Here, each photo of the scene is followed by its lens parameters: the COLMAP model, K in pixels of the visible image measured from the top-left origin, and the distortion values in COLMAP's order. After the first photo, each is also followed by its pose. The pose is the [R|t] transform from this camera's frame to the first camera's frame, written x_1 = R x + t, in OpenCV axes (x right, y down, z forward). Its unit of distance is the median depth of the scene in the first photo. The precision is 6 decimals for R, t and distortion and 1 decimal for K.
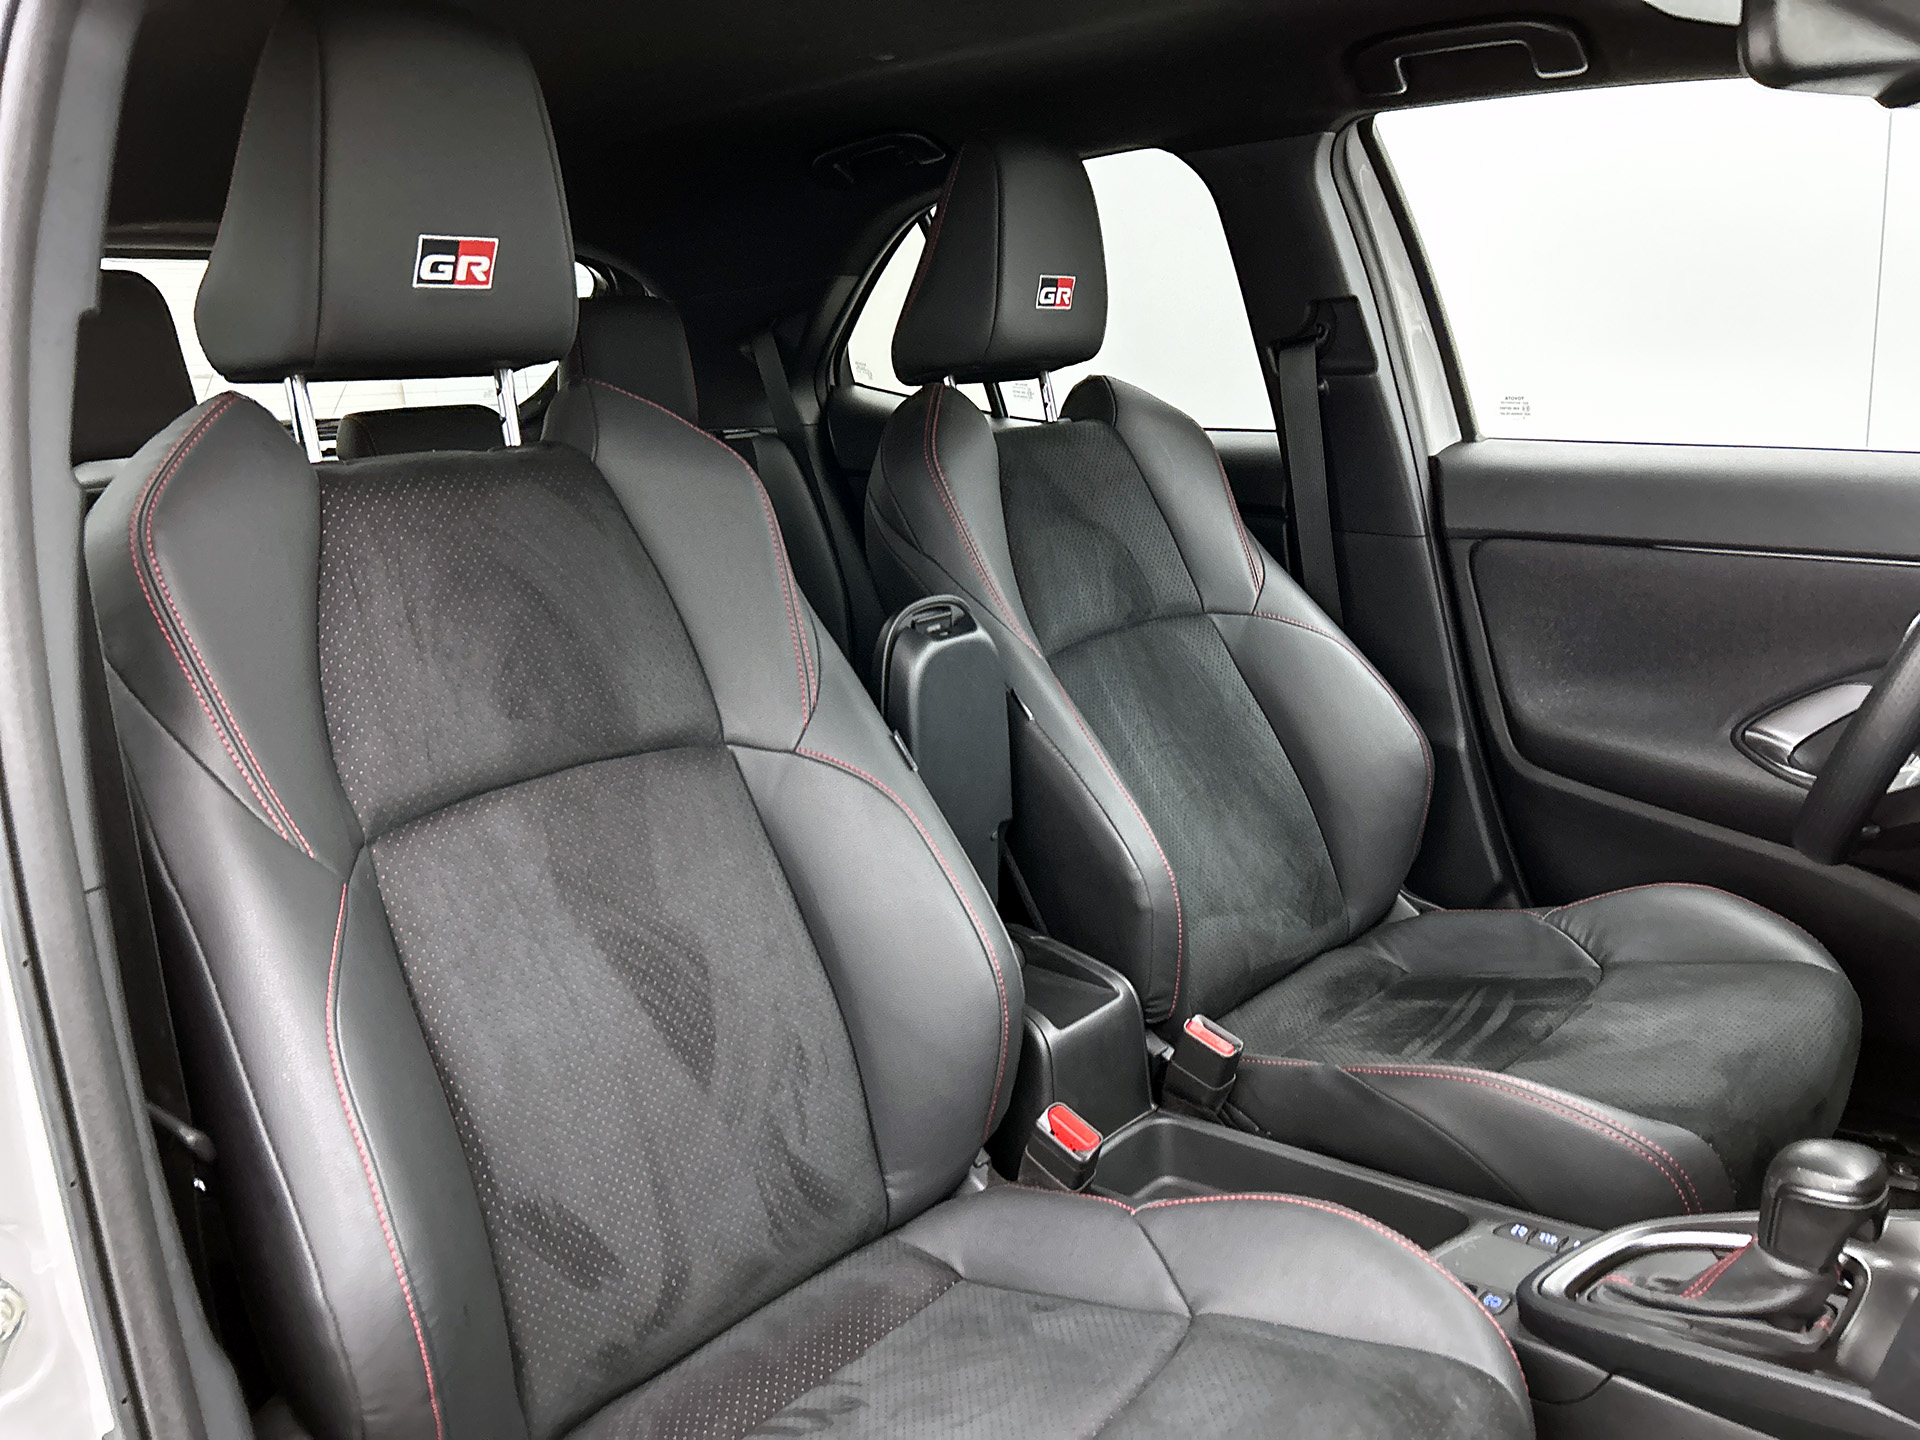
lens RADIAL K [[1431.6, 0, 956.0], [0, 1431.6, 723.1], [0, 0, 1]] dist [0.001183, -0.011083]
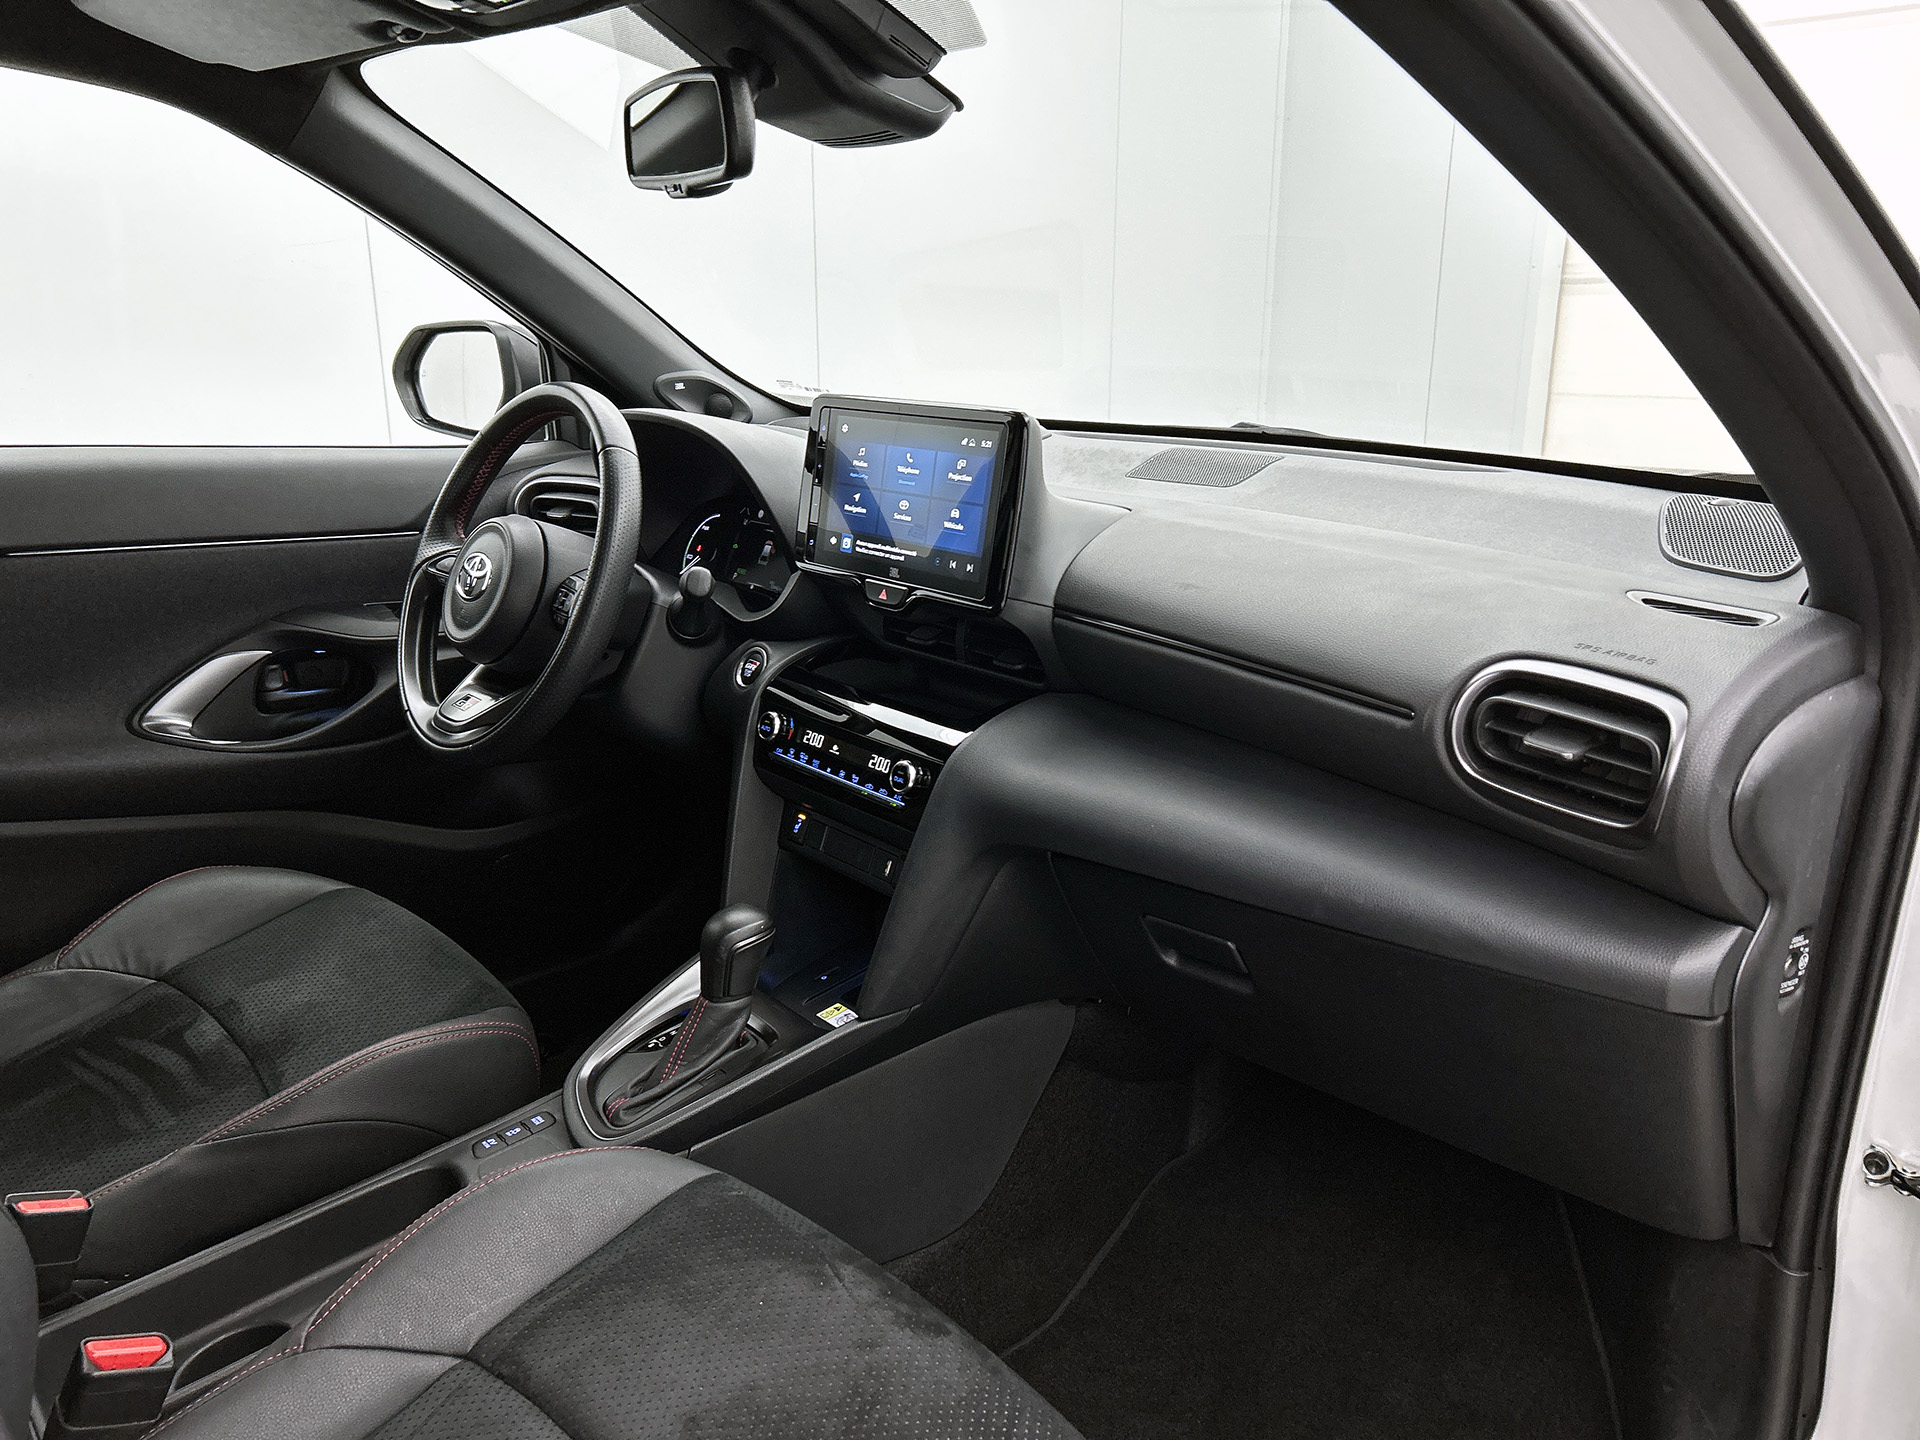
lens RADIAL K [[1431.6, 0, 1006.7], [0, 1431.6, 733.9], [0, 0, 1]] dist [0.001183, -0.011083]
pose [[0.036285, -0.209614, 0.977111, -0.532953], [0.204508, 0.958620, 0.198052, -0.076232], [-0.978192, 0.192641, 0.077651, 0.401984]]
